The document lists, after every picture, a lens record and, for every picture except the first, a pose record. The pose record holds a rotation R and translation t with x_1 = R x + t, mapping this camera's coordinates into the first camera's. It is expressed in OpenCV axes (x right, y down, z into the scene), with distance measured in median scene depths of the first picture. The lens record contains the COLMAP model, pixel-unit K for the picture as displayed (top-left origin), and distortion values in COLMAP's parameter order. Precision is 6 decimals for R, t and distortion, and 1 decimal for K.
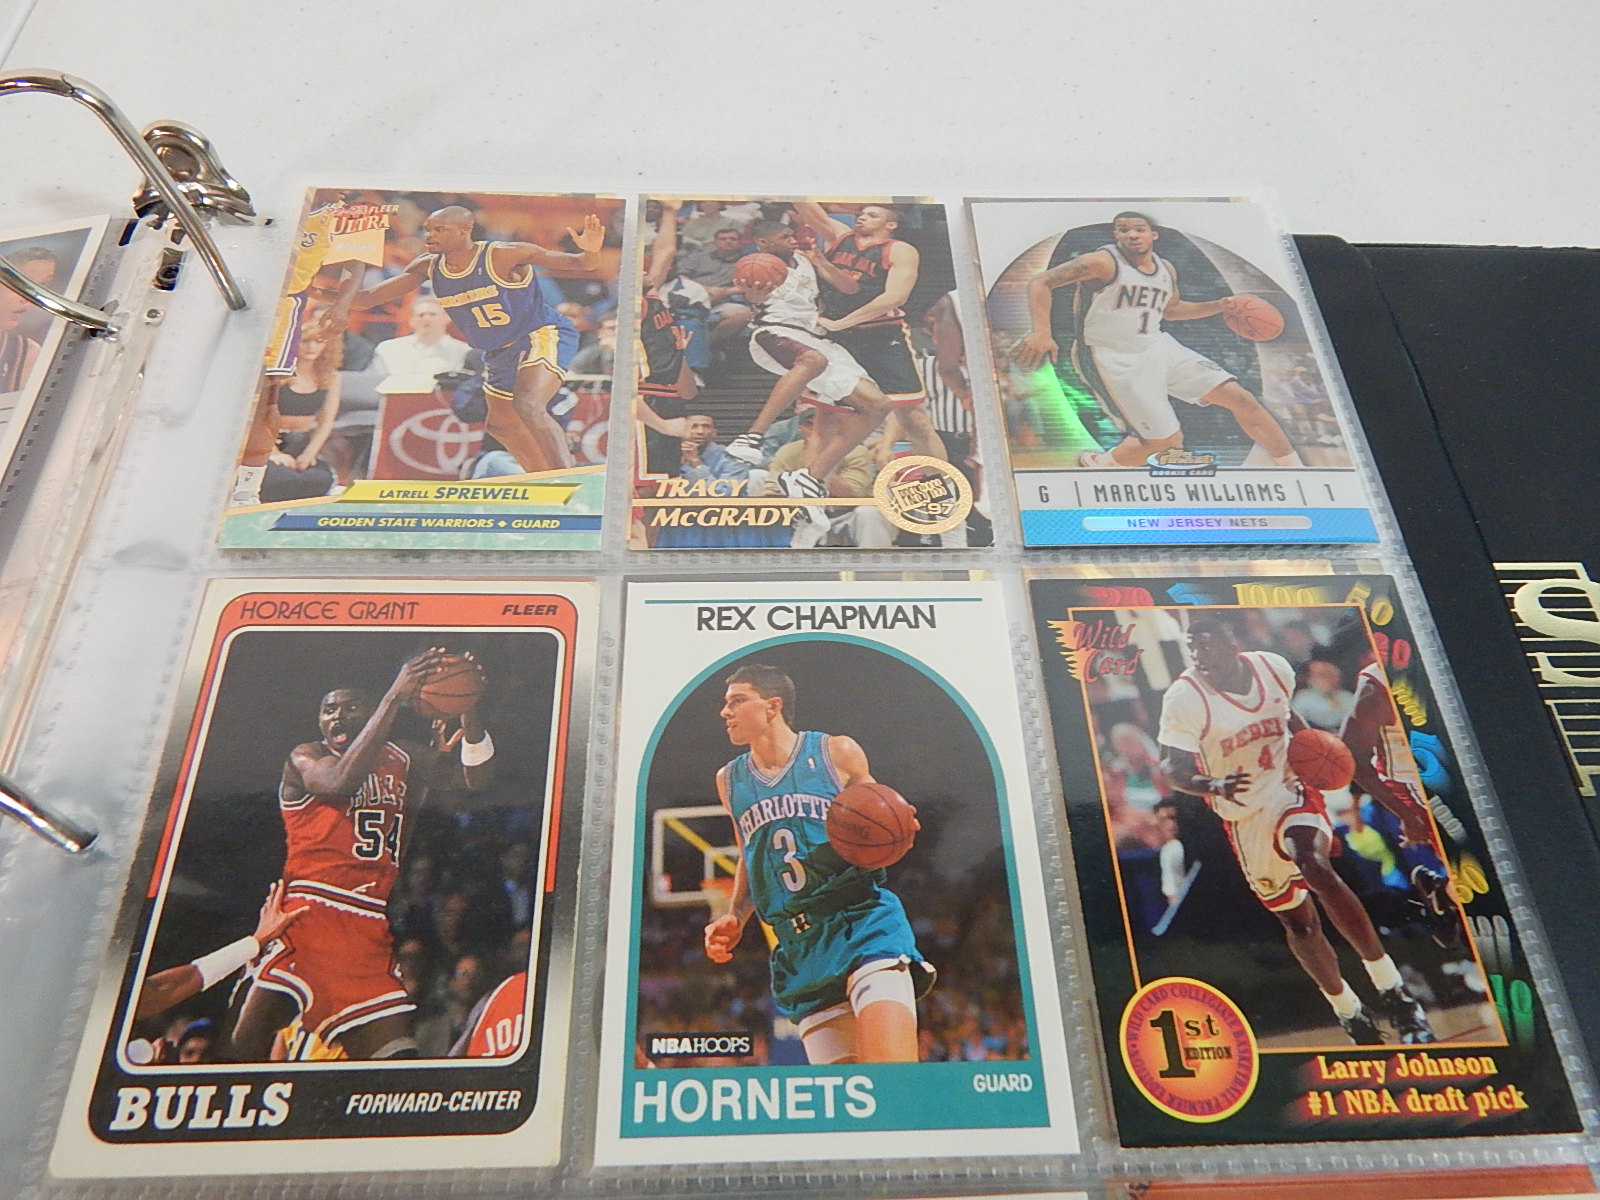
lens RADIAL K [[1150.1, 0, 800.0], [0, 1150.1, 600.0], [0, 0, 1]] dist [0.006301, -0.021111]
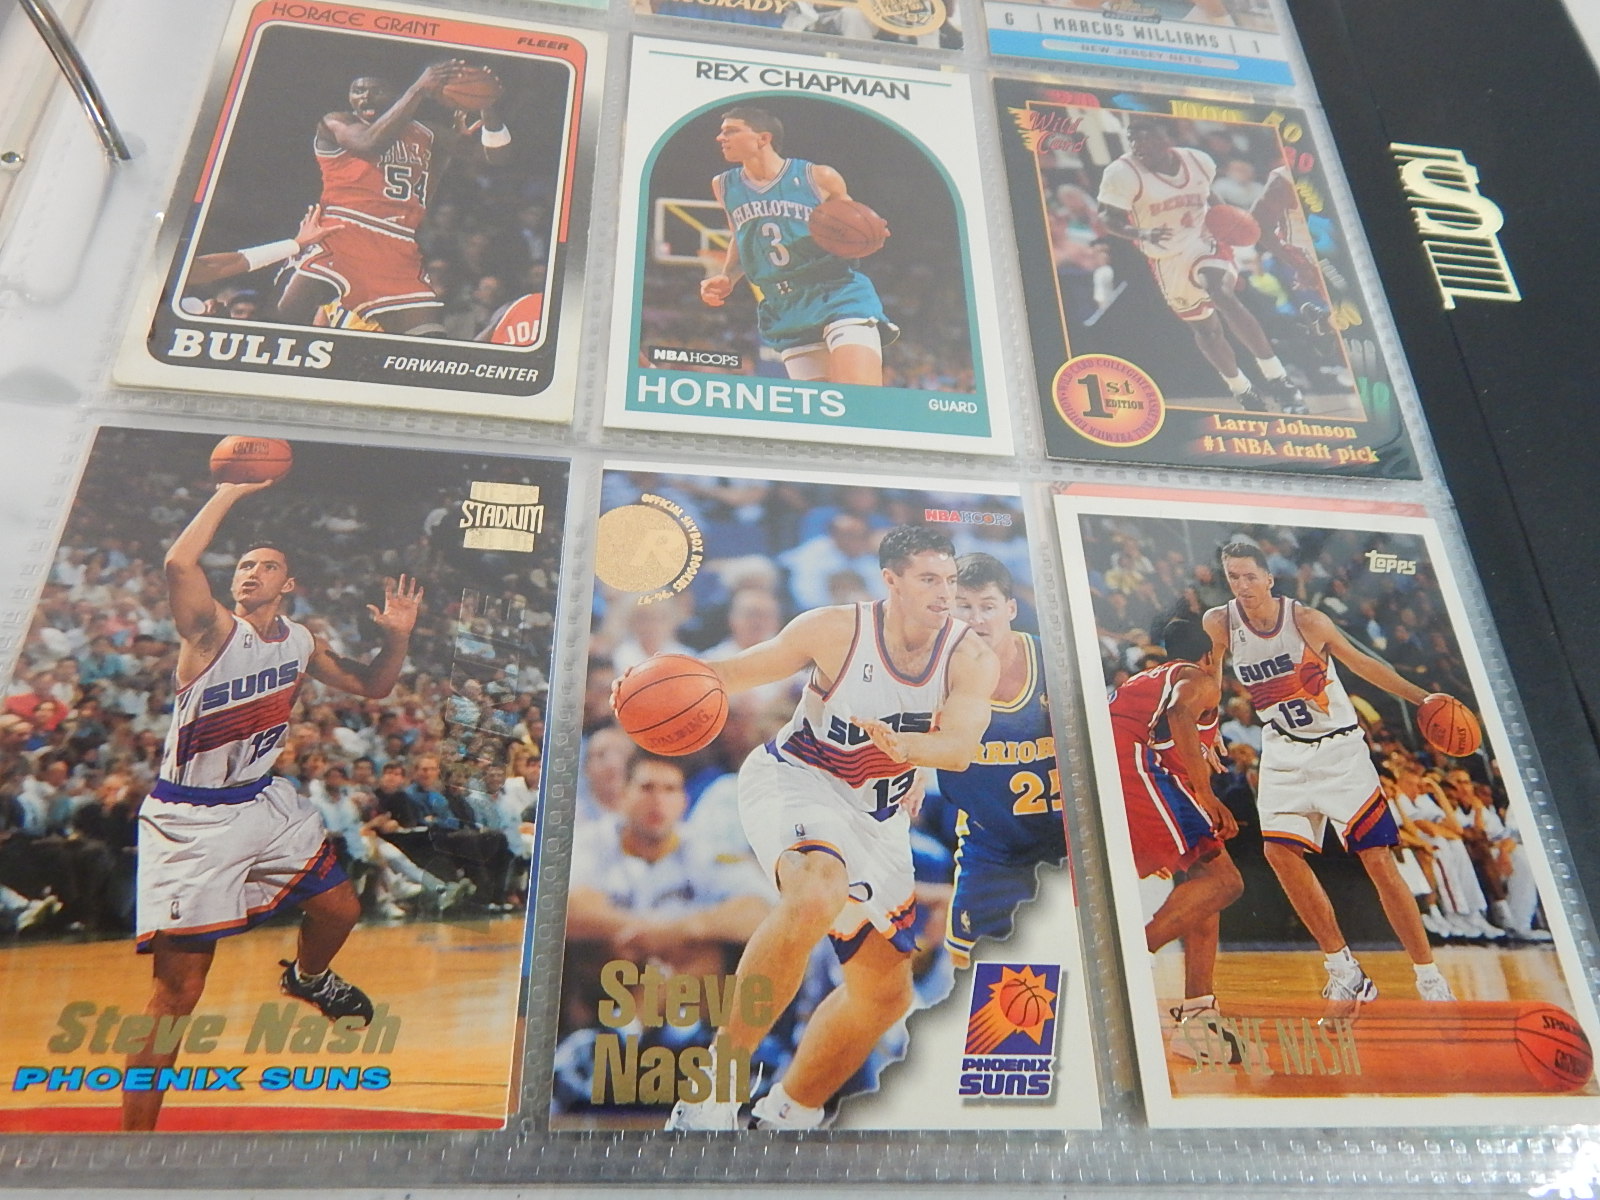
lens RADIAL K [[1150.1, 0, 800.0], [0, 1150.1, 600.0], [0, 0, 1]] dist [0.006301, -0.021111]
pose [[0.994657, 0.059453, 0.084393, -0.059940], [-0.064633, 0.996101, 0.060040, 0.504187], [-0.080494, -0.065174, 0.994622, -0.151298]]
